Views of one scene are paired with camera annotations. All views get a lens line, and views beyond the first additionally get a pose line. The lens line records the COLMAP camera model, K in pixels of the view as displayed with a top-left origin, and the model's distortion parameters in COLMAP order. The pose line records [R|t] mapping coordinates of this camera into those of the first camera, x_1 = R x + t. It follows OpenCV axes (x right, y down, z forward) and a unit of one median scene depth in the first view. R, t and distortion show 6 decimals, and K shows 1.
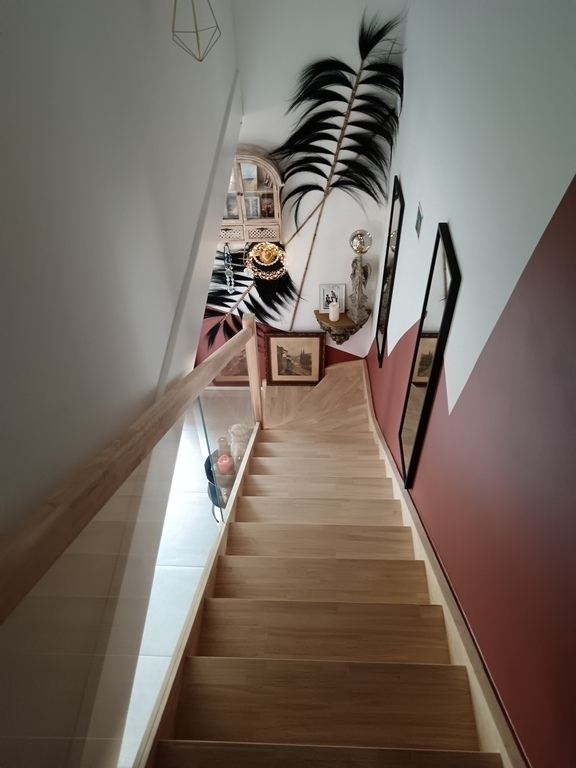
lens RADIAL K [[597.8, 0, 288.1], [0, 597.8, 387.4], [0, 0, 1]] dist [-0.003945, 0.004949]
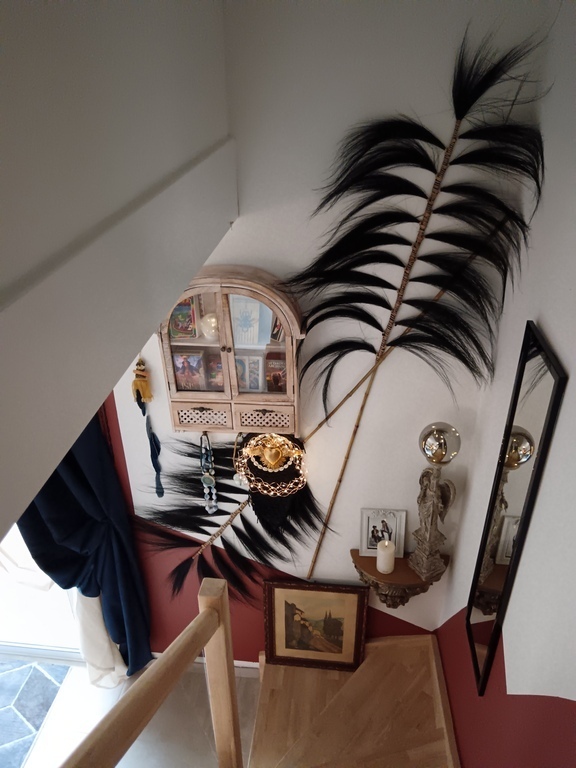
lens RADIAL K [[597.8, 0, 286.9], [0, 597.8, 384.0], [0, 0, 1]] dist [-0.003945, 0.004949]
pose [[0.996271, 0.050888, -0.069677, 0.016291], [-0.069309, 0.952975, -0.295015, -0.123677], [0.051387, 0.298744, 0.952949, 0.452596]]
